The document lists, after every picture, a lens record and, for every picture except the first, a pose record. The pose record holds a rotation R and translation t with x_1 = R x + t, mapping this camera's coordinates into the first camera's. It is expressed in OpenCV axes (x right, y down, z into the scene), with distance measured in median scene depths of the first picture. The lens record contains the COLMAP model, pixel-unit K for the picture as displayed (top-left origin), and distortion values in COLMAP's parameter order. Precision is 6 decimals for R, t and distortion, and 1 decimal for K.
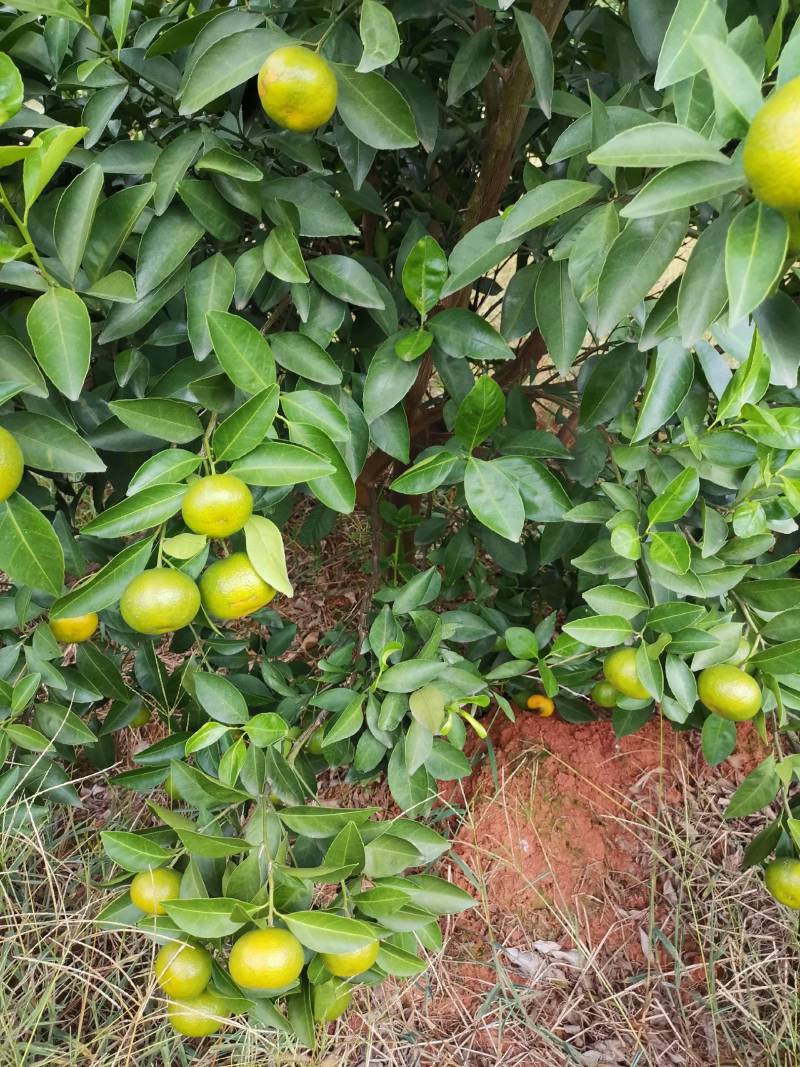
lens RADIAL K [[432.2, 0, 398.7], [0, 432.2, 607.9], [0, 0, 1]] dist [0.001294, 0.009222]
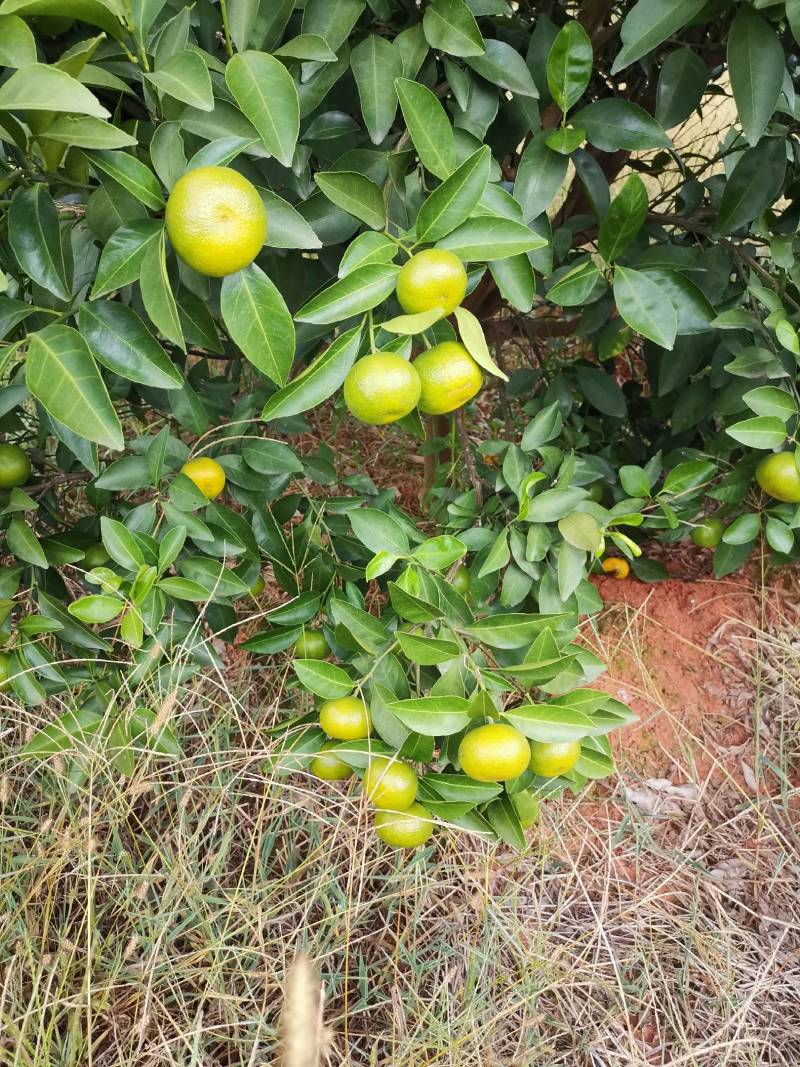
lens RADIAL K [[425.4, 0, 419.0], [0, 425.4, 538.6], [0, 0, 1]] dist [0.016538, -0.000025]
pose [[0.996866, -0.074006, 0.027945, -0.314127], [0.072970, 0.996669, 0.036415, 0.174629], [-0.030547, -0.034262, 0.998946, 0.022436]]
